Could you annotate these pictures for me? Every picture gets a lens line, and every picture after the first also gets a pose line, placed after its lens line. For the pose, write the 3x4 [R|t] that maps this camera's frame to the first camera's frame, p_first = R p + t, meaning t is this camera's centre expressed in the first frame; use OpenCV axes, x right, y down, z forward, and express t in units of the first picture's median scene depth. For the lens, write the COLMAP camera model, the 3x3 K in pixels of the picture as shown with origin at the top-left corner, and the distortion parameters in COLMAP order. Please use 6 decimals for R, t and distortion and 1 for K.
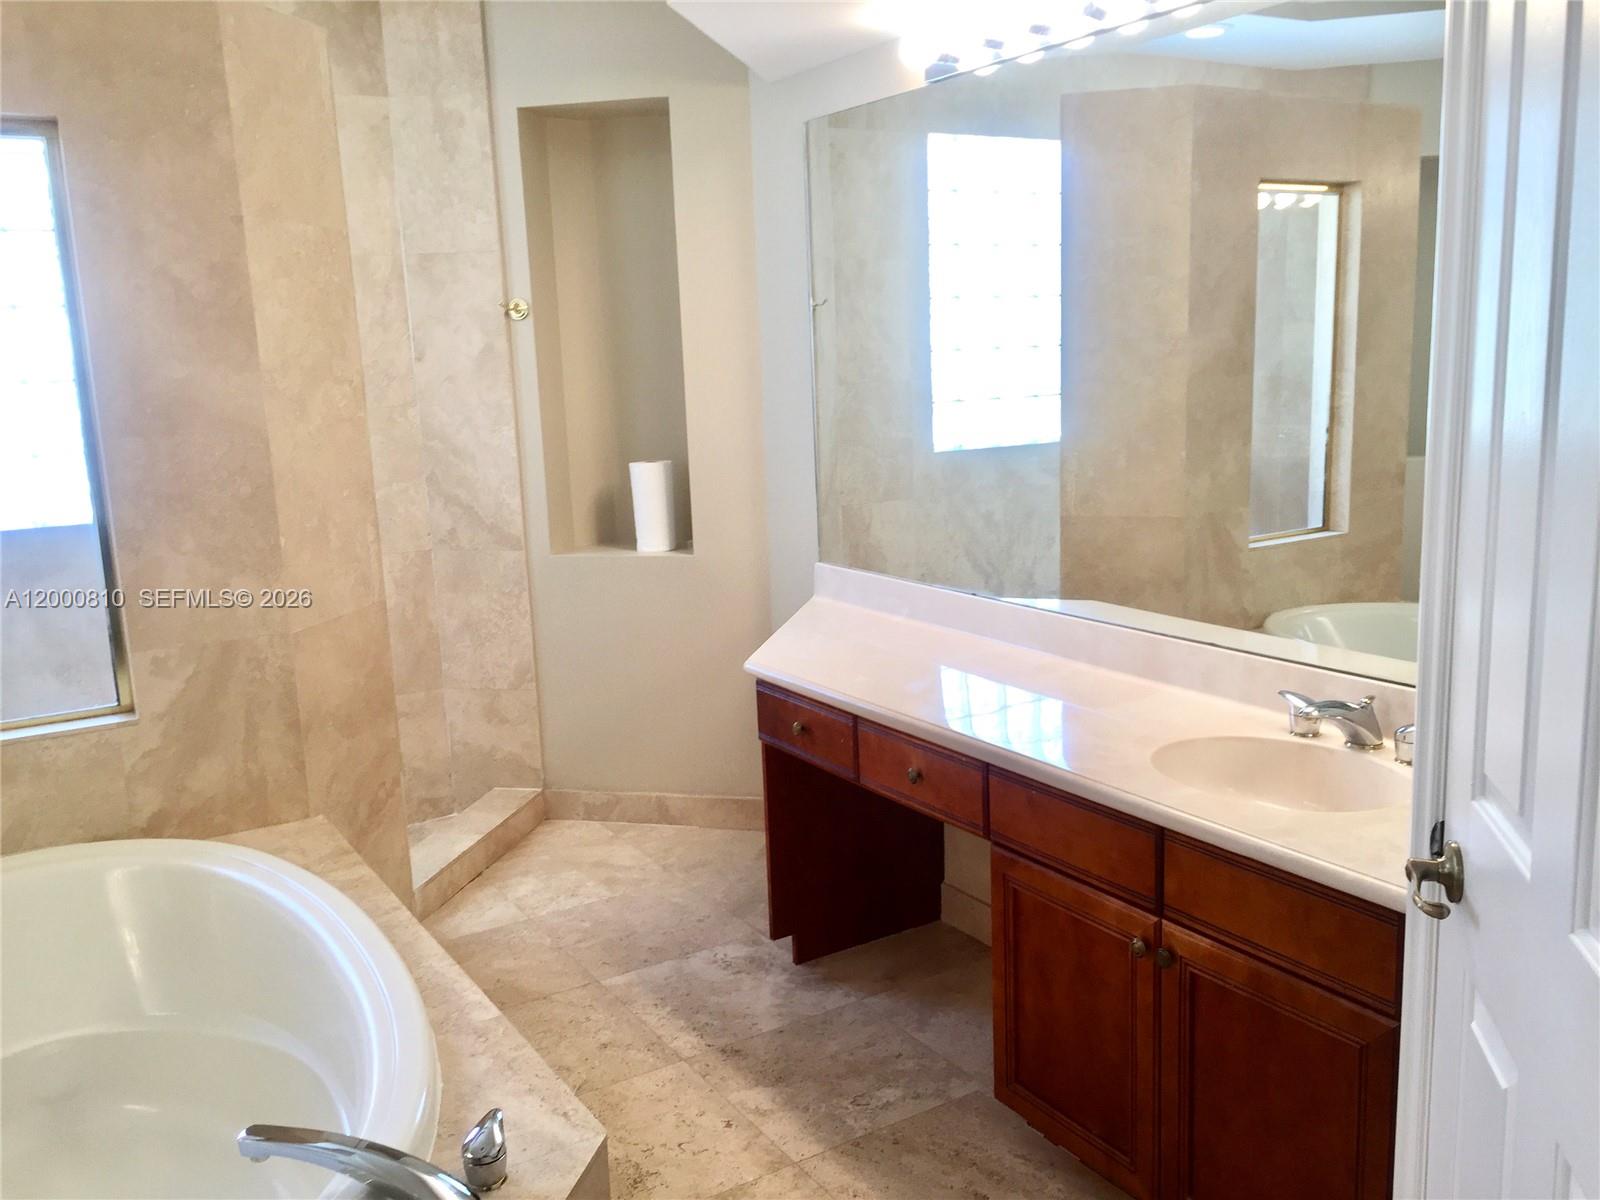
lens RADIAL K [[1351.7, 0, 794.2], [0, 1351.7, 609.1], [0, 0, 1]] dist [0.082314, -0.118531]
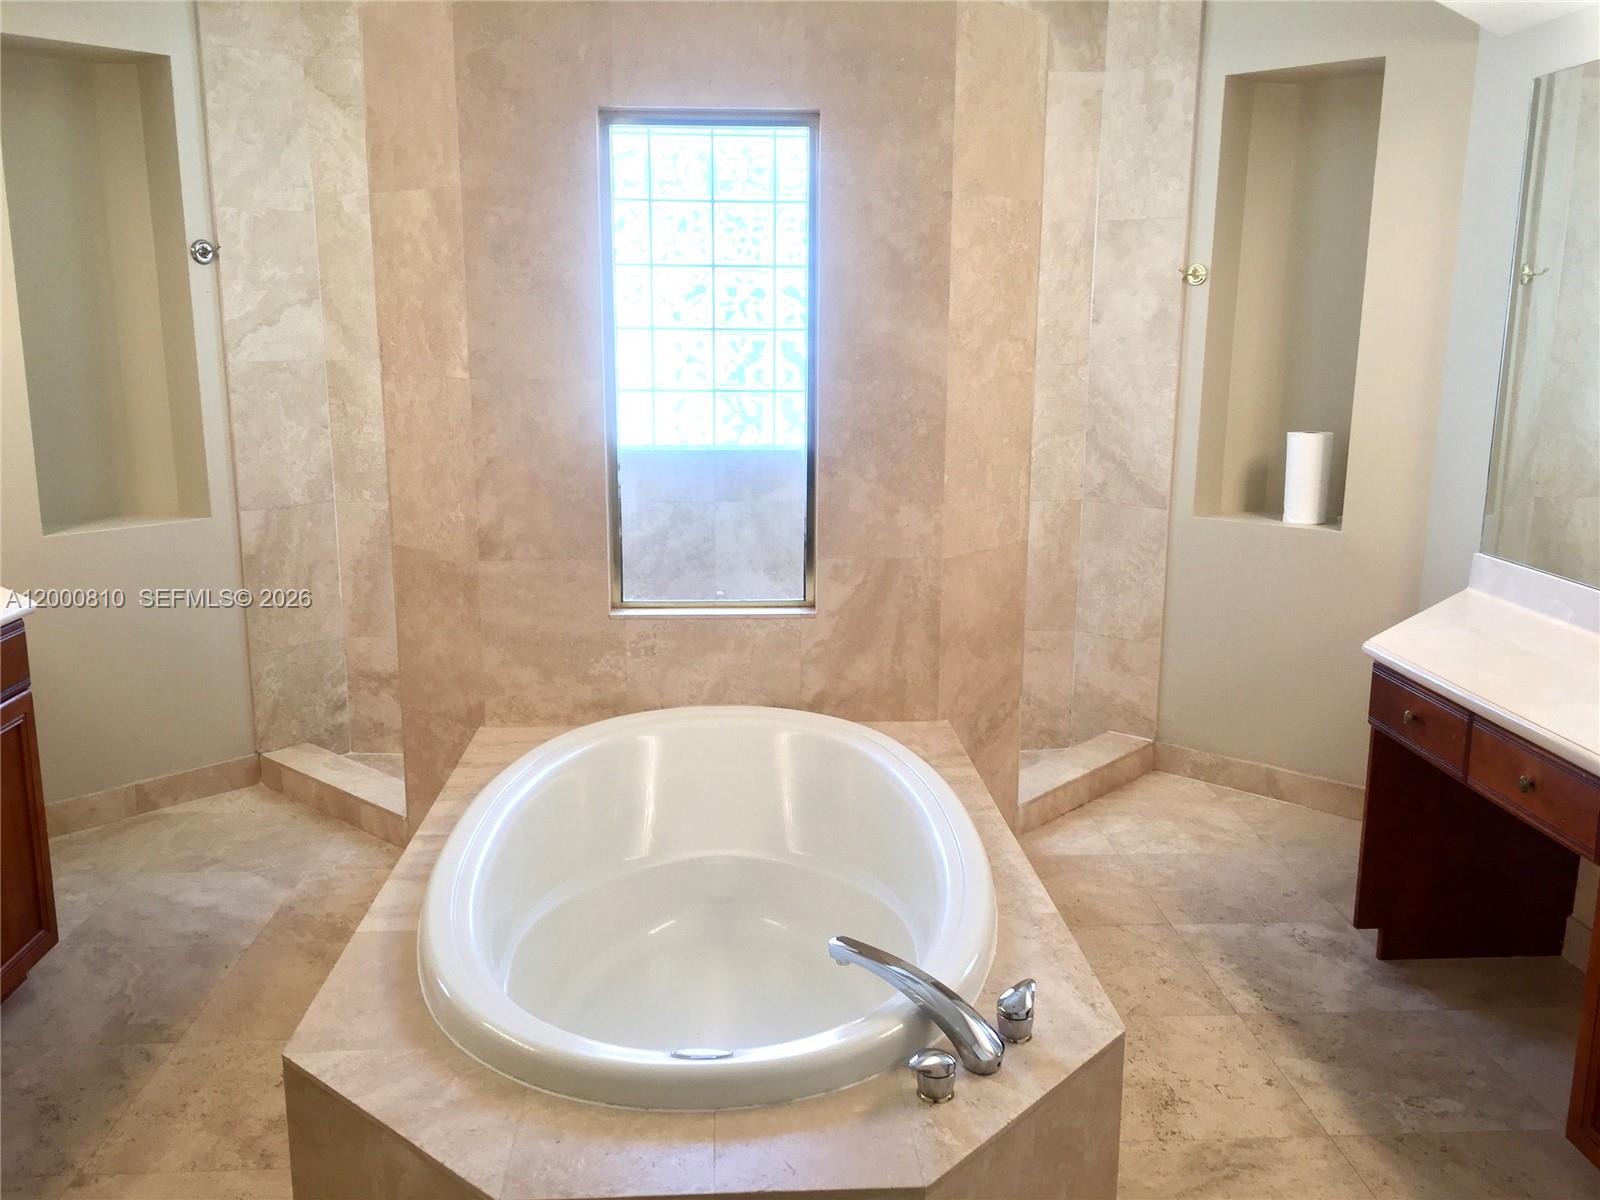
lens RADIAL K [[1383.5, 0, 800.0], [0, 1383.5, 600.0], [0, 0, 1]] dist [0.083509, -0.102938]
pose [[0.876317, 0.134468, -0.462587, 0.065026], [-0.124950, 0.990835, 0.051321, 0.006947], [0.465248, 0.012827, 0.885087, -0.079962]]
